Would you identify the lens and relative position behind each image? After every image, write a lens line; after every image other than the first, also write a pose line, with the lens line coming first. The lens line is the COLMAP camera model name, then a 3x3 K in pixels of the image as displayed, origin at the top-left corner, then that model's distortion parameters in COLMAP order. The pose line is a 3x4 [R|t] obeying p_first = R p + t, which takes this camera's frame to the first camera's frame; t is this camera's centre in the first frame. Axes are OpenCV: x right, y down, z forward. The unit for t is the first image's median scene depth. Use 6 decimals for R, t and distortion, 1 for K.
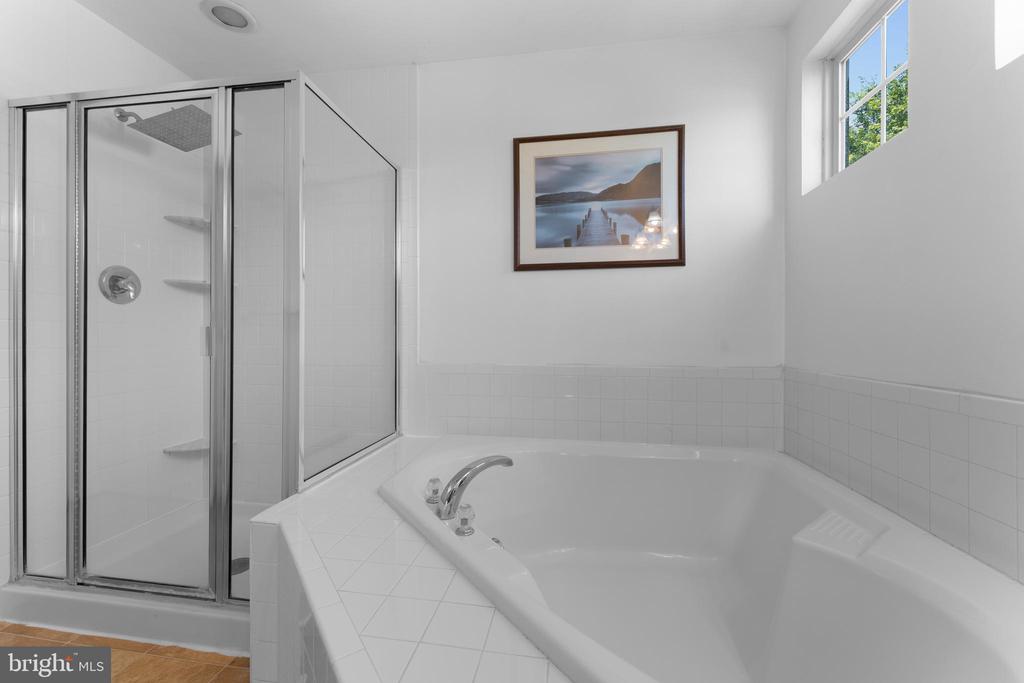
lens RADIAL K [[412.7, 0, 511.6], [0, 412.7, 337.0], [0, 0, 1]] dist [-0.002766, 0.000074]
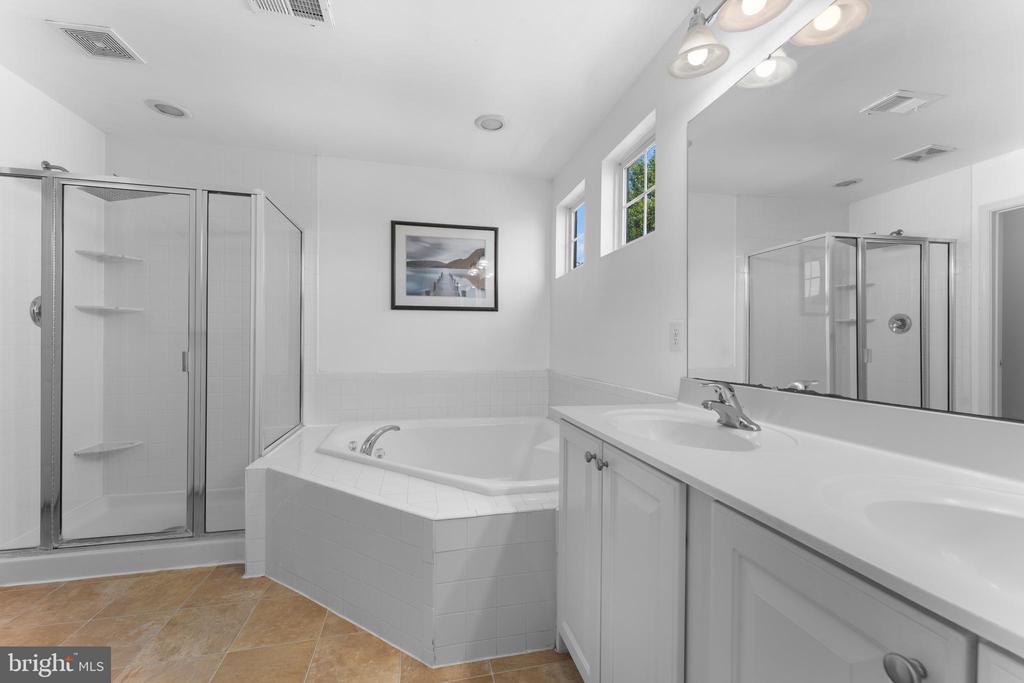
lens RADIAL K [[412.7, 0, 512.3], [0, 412.7, 340.6], [0, 0, 1]] dist [-0.002766, 0.000074]
pose [[0.928333, 0.006231, 0.371697, -0.145404], [-0.006011, 0.999980, -0.001750, -0.049176], [-0.371701, -0.000609, 0.928352, -0.564120]]
